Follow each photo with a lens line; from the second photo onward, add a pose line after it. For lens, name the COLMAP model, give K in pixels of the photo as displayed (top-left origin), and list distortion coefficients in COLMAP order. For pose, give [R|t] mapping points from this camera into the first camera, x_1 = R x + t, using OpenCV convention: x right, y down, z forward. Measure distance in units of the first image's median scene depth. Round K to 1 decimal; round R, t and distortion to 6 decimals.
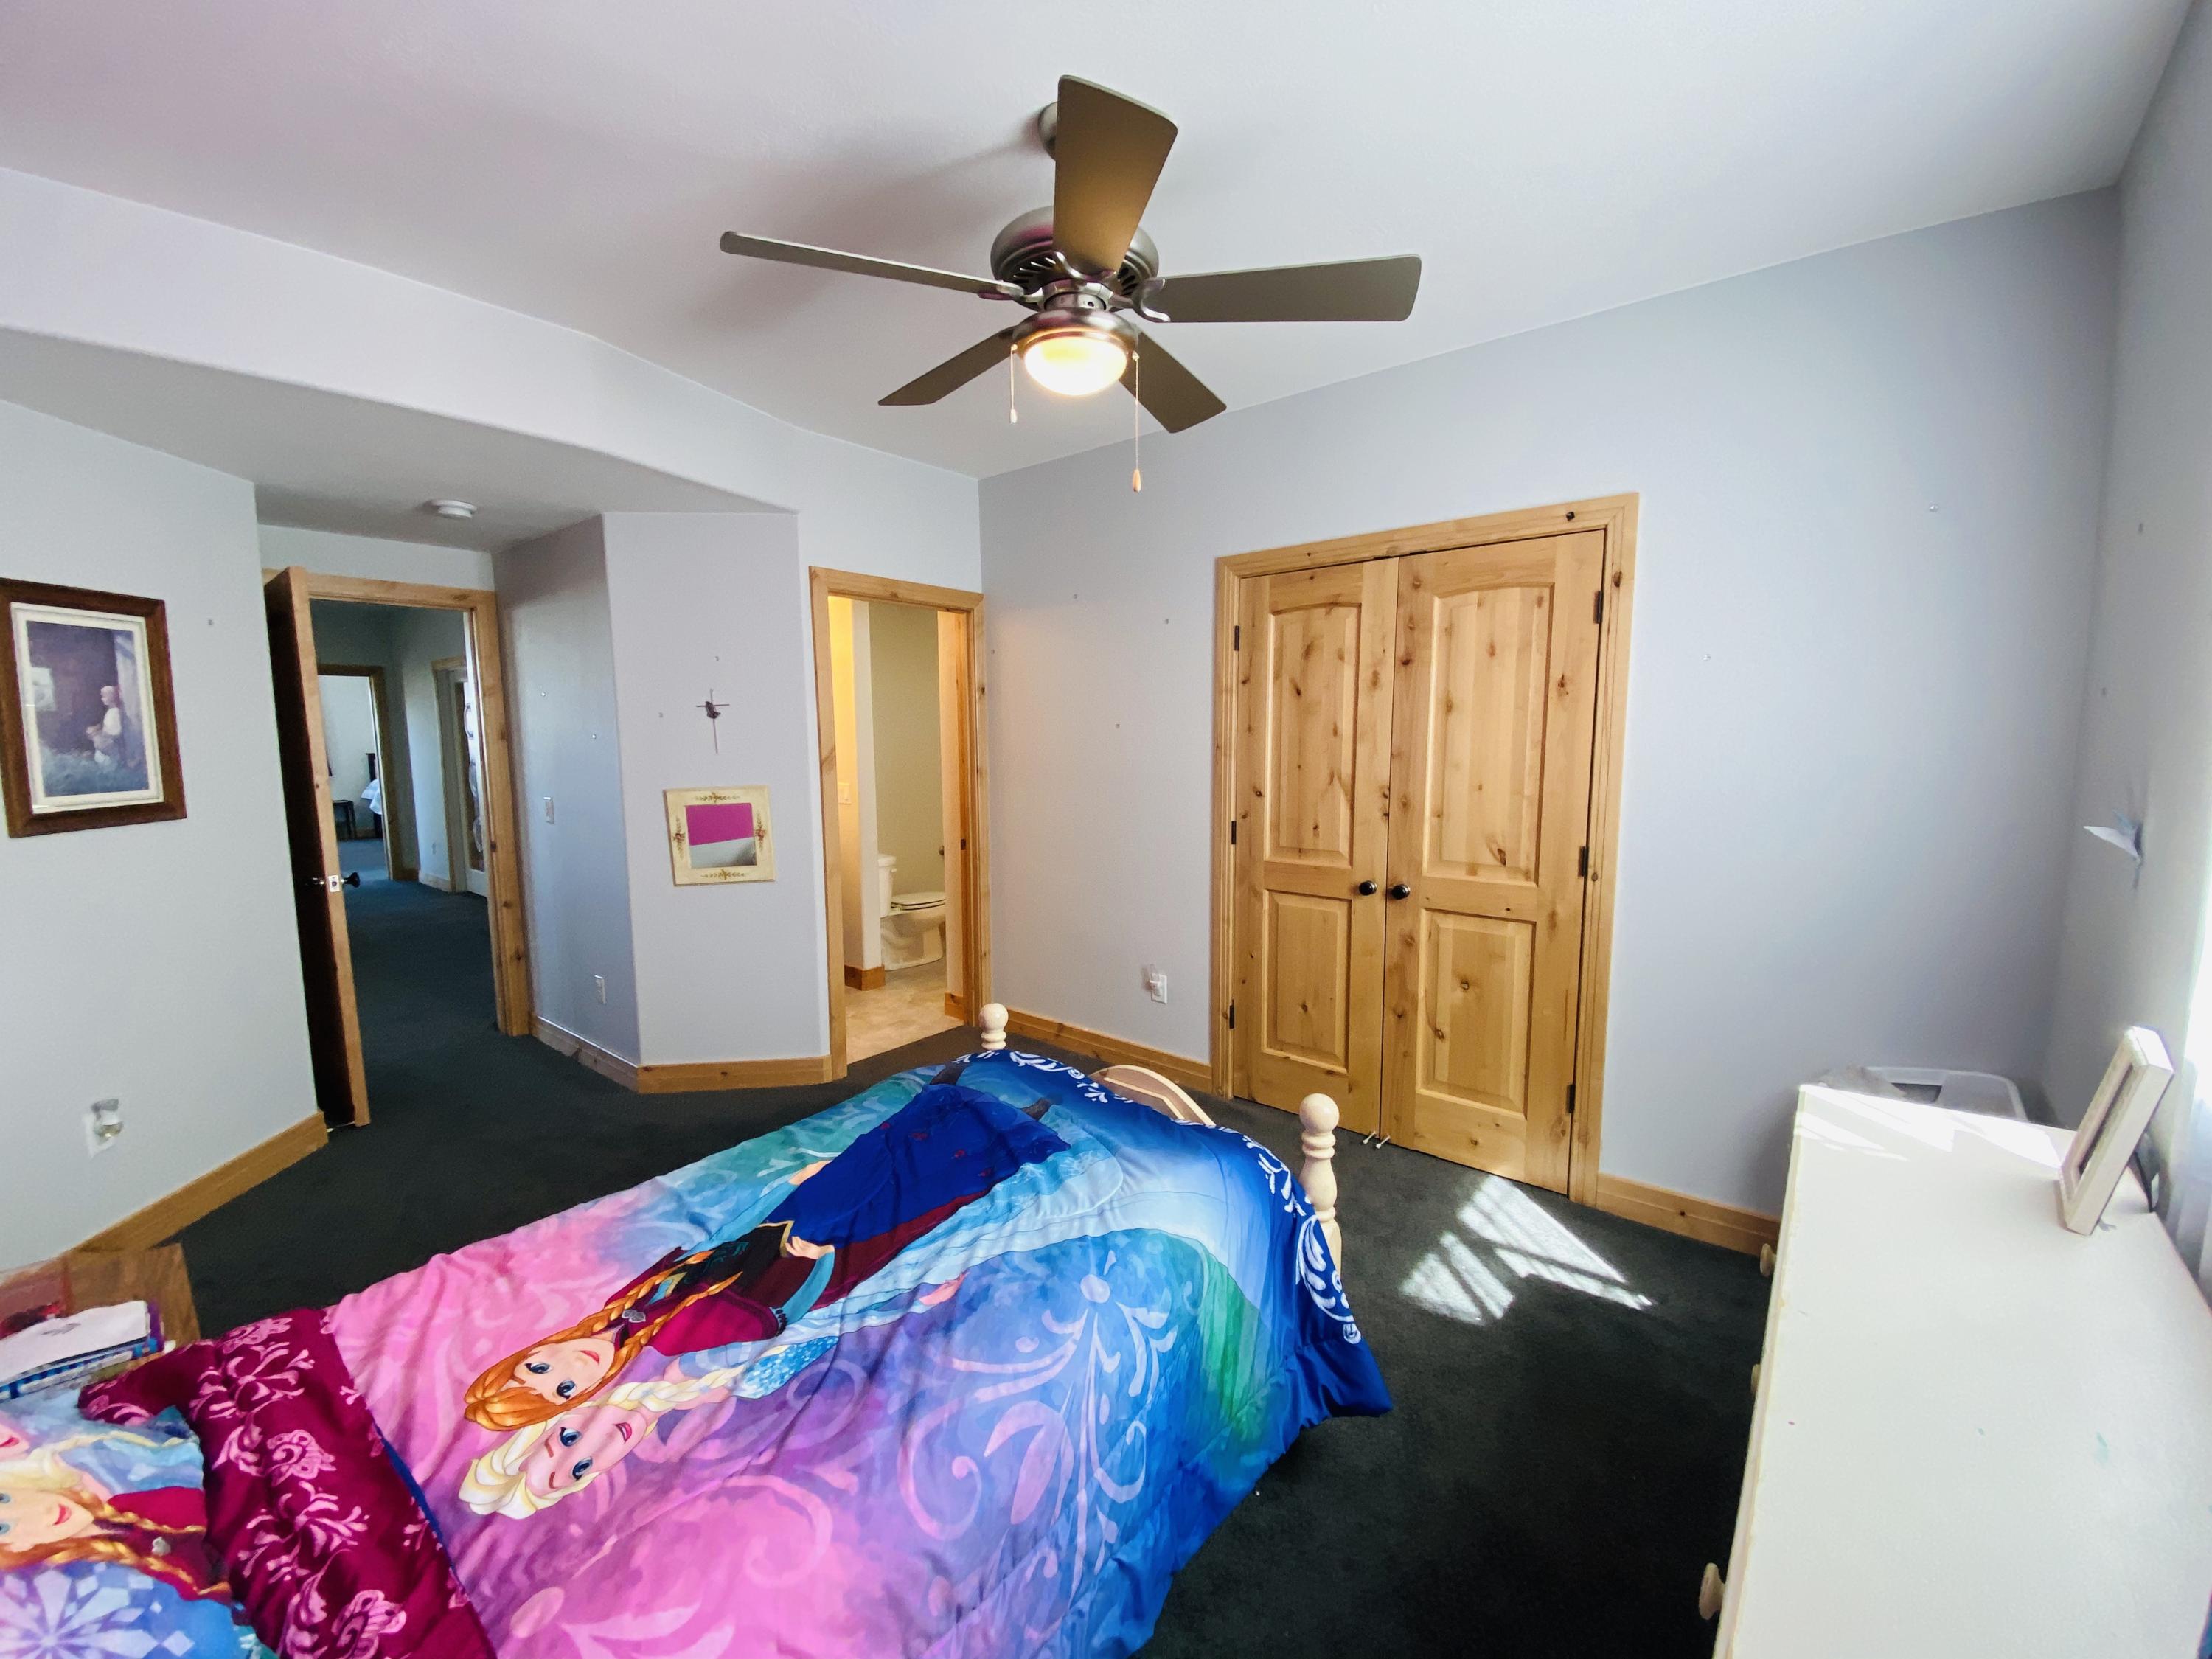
lens RADIAL K [[901.2, 0, 1106.0], [0, 901.2, 829.5], [0, 0, 1]] dist [0.020234, -0.017369]
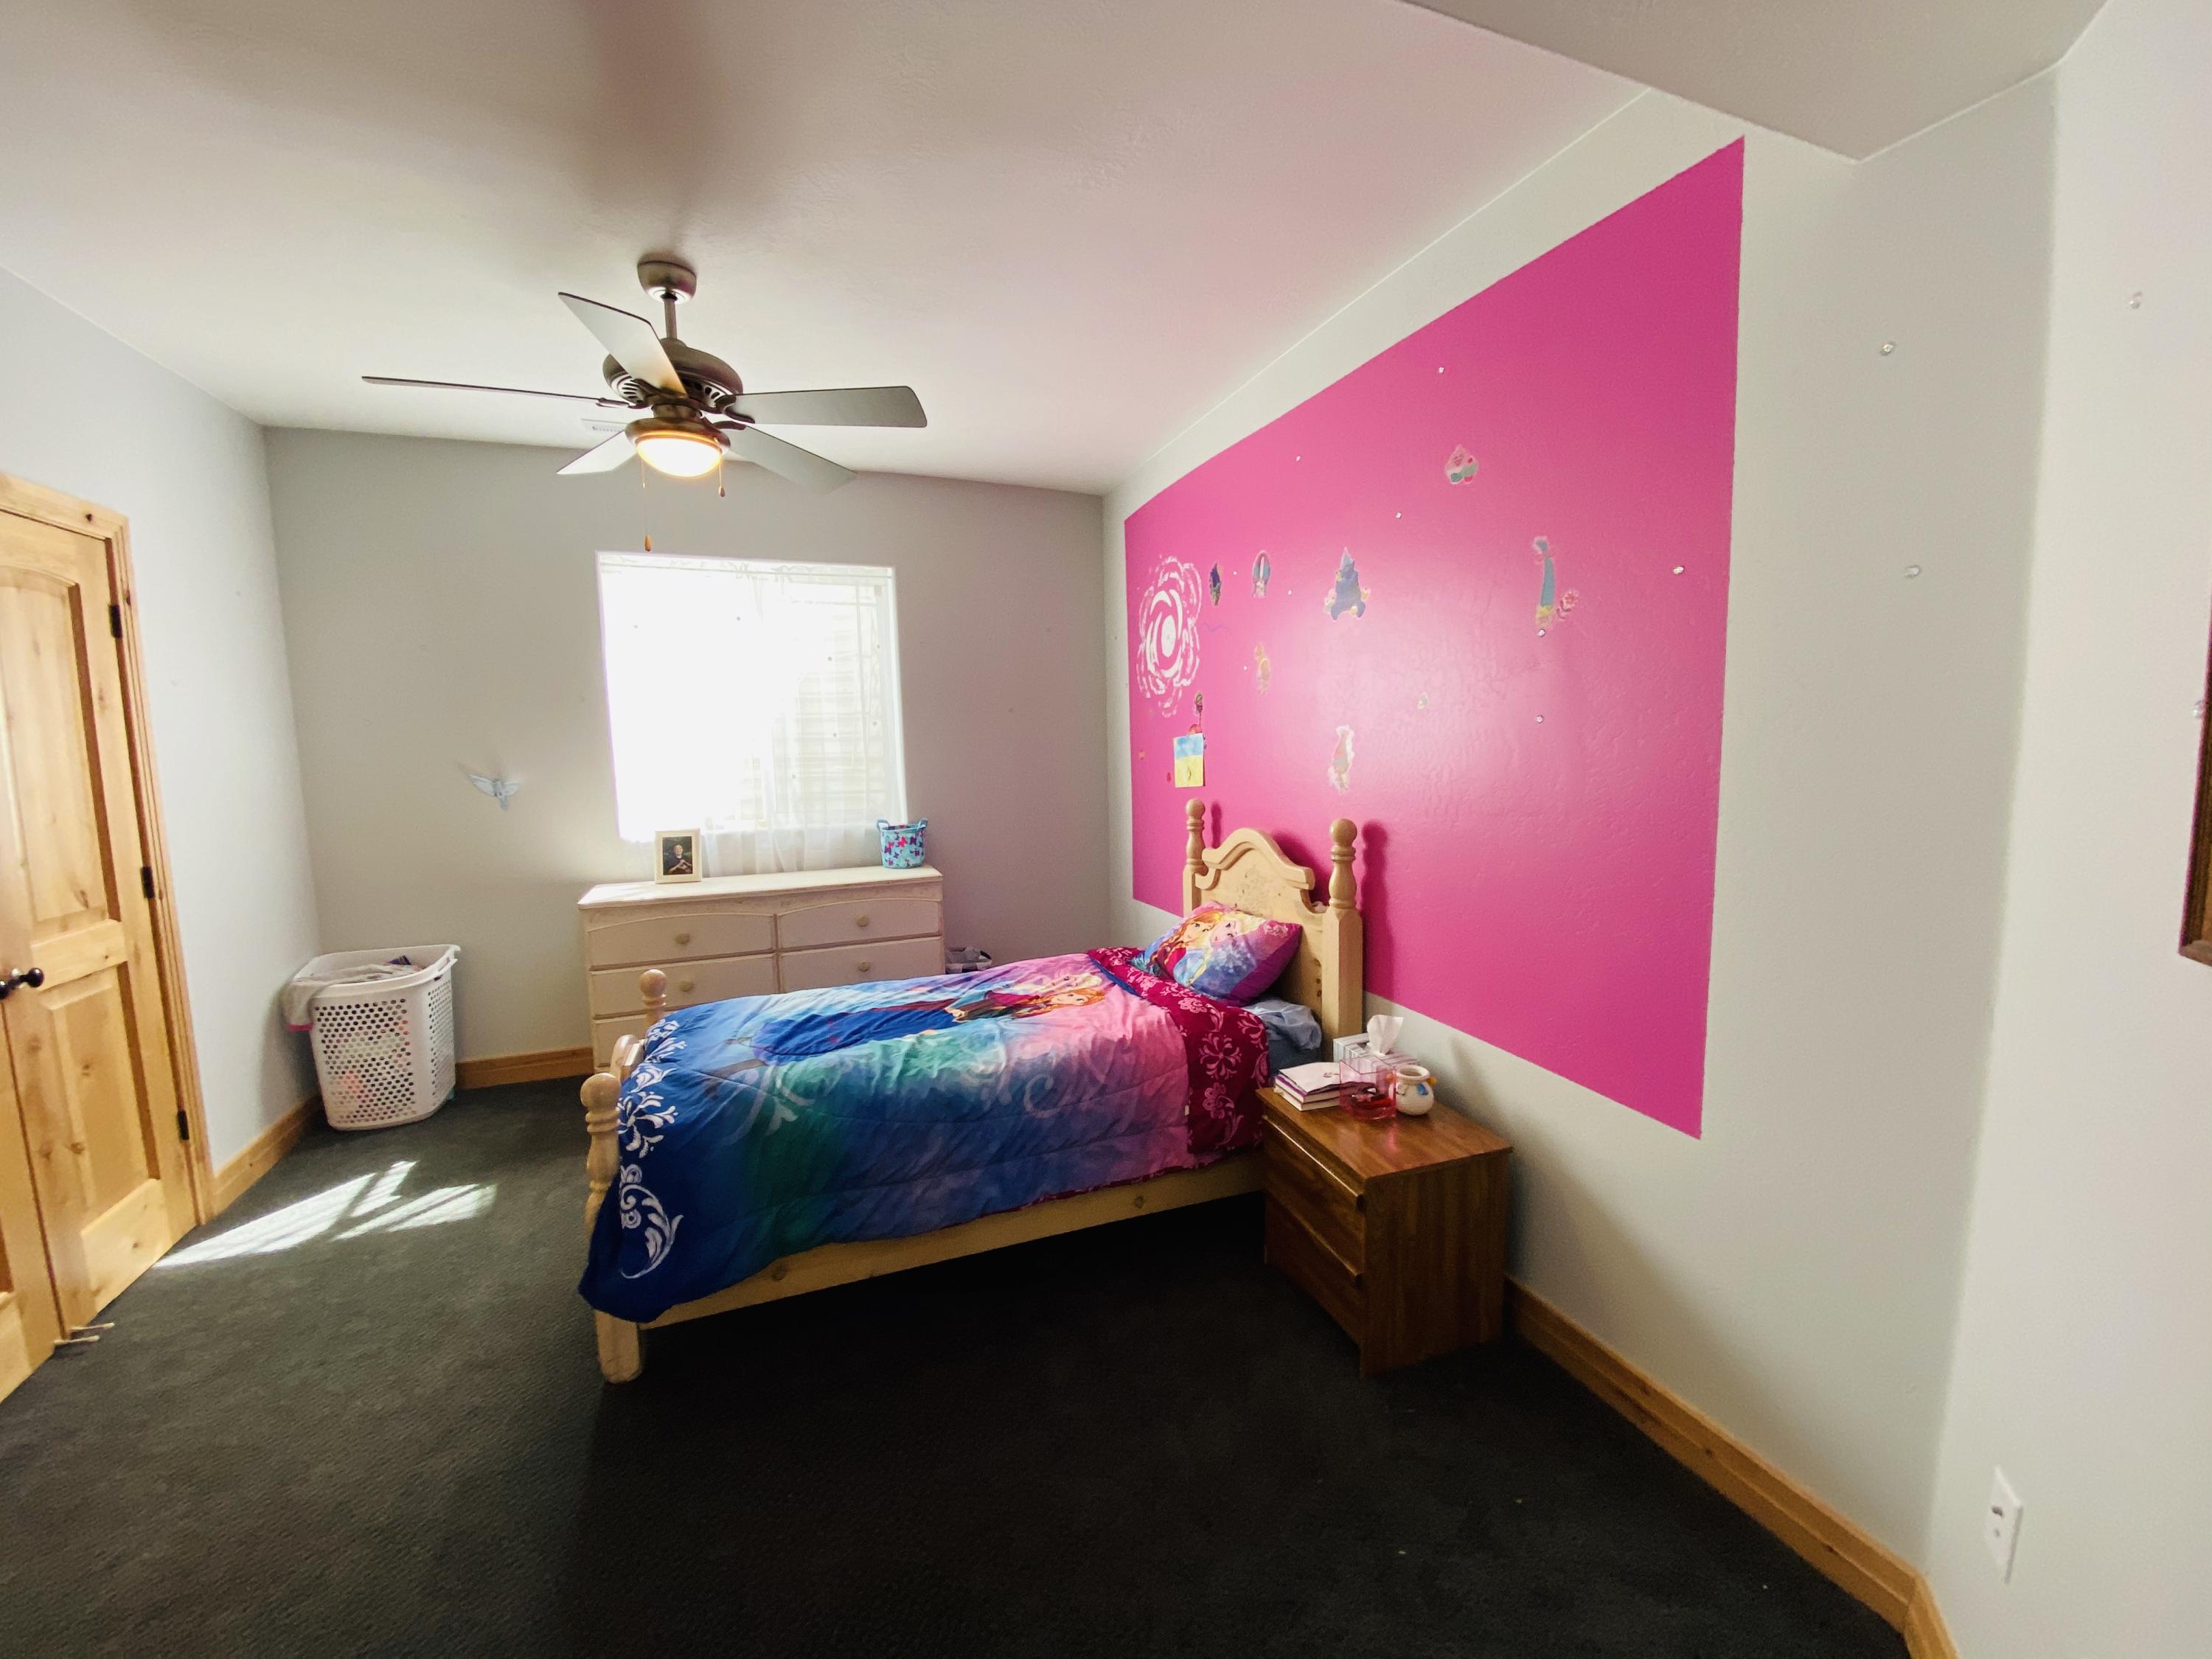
lens RADIAL K [[901.2, 0, 1106.0], [0, 901.2, 829.5], [0, 0, 1]] dist [0.020234, -0.017369]
pose [[-0.864882, -0.033961, 0.500826, -0.982770], [0.076577, 0.977105, 0.198500, -0.156107], [-0.496101, 0.210031, -0.842479, 1.517566]]
